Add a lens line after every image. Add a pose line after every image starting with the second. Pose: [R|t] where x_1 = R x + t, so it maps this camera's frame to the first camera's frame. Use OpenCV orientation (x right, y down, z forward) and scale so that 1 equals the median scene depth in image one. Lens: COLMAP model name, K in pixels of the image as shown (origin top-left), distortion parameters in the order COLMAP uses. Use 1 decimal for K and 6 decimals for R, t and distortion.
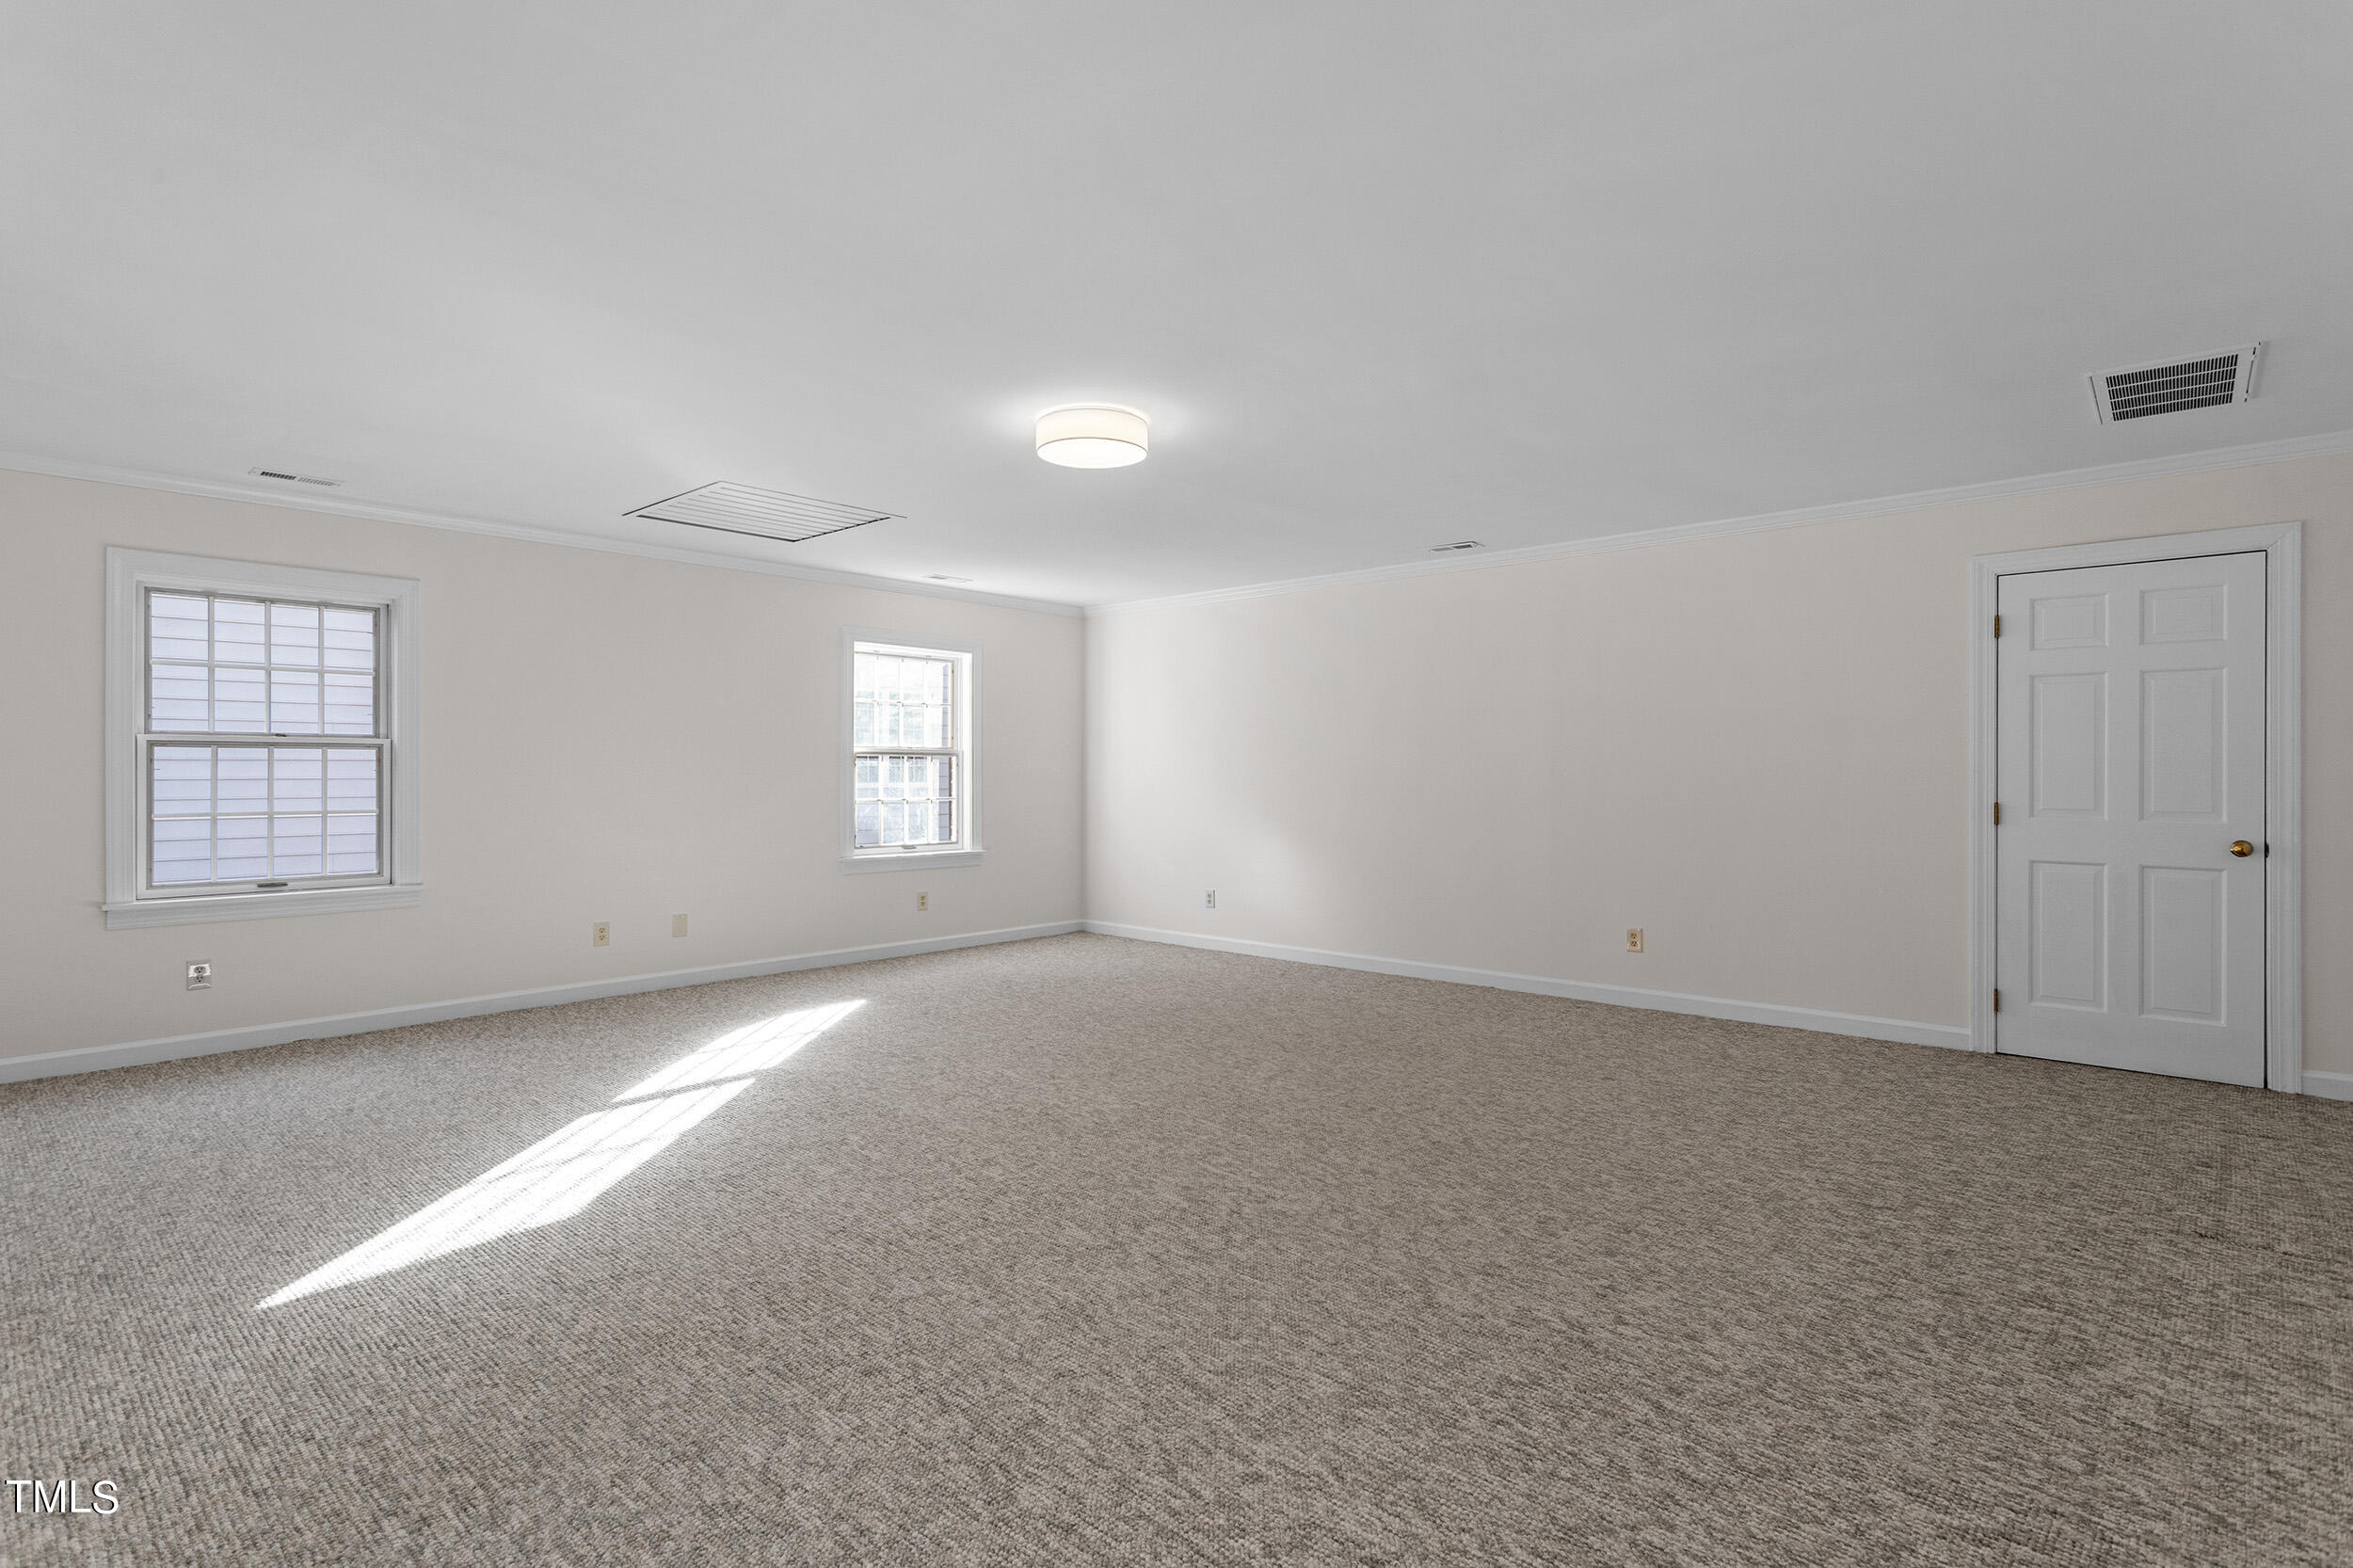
lens RADIAL K [[1135.7, 0, 1171.2], [0, 1135.7, 777.4], [0, 0, 1]] dist [0.010181, 0.000717]
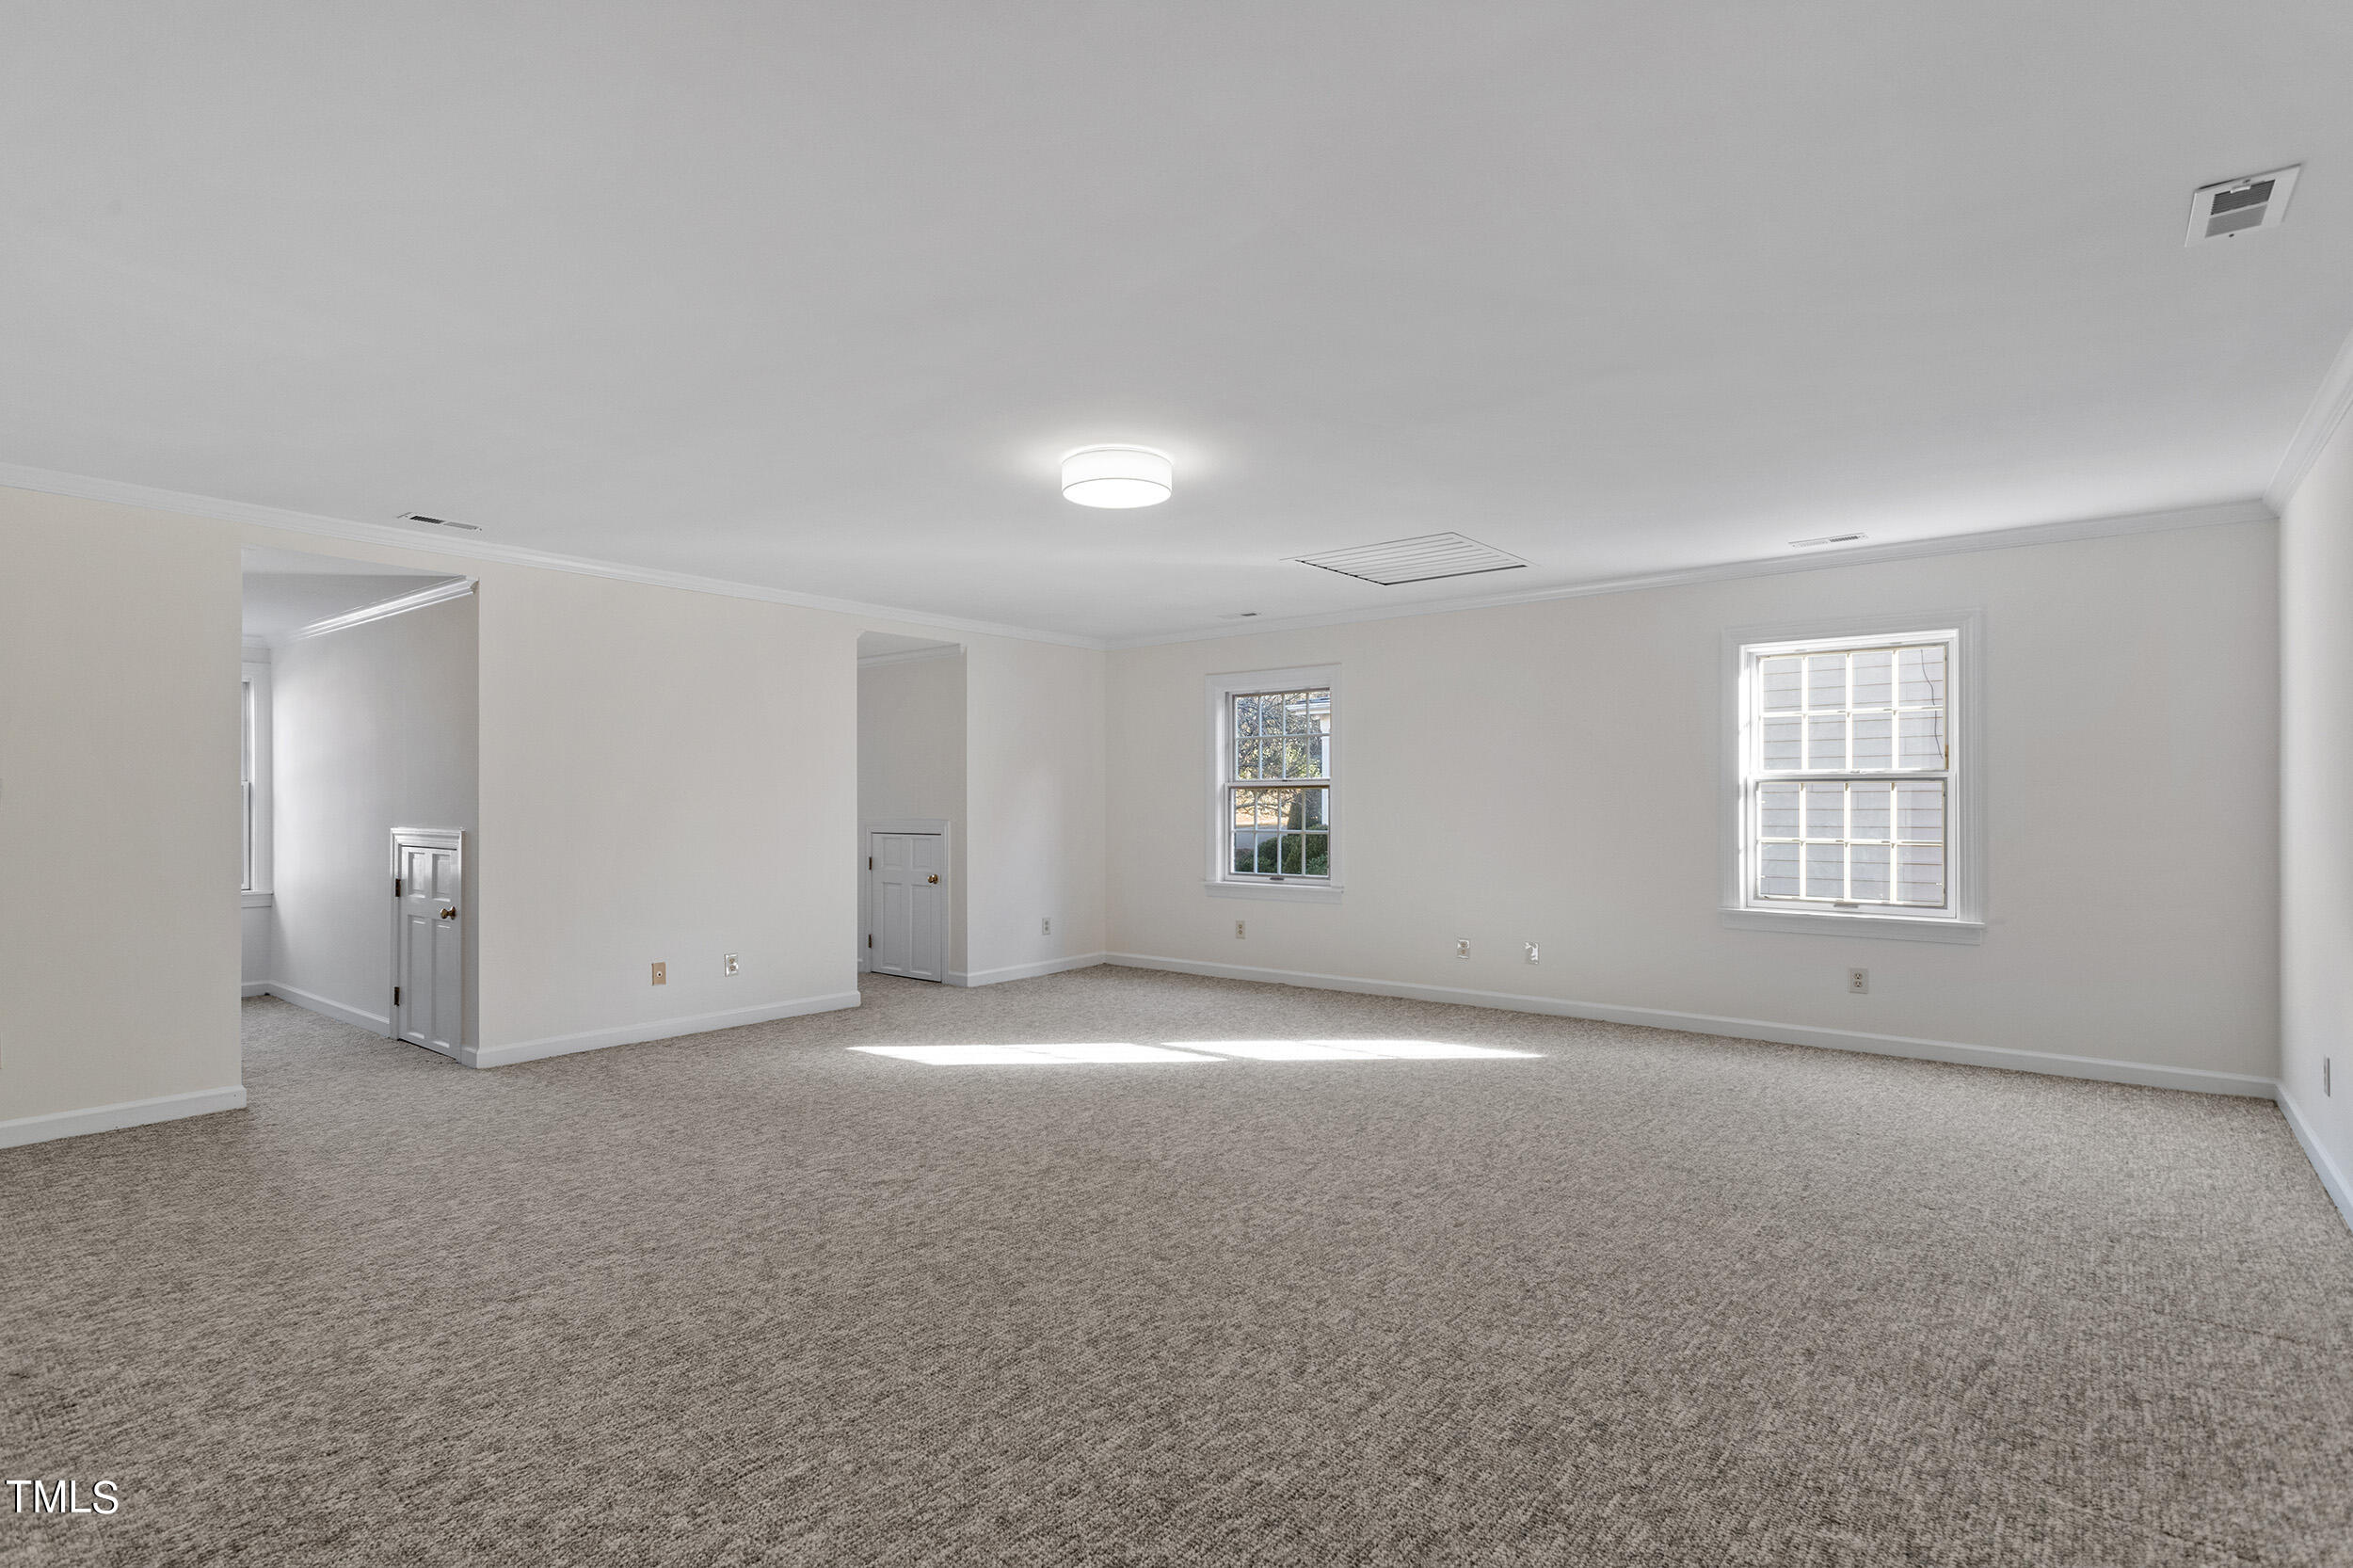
lens RADIAL K [[1135.7, 0, 1166.5], [0, 1135.7, 804.7], [0, 0, 1]] dist [0.010181, 0.000717]
pose [[0.054791, -0.001781, -0.998496, 1.064938], [0.000609, 0.999998, -0.001751, -0.008522], [0.998498, -0.000512, 0.054792, 1.101838]]
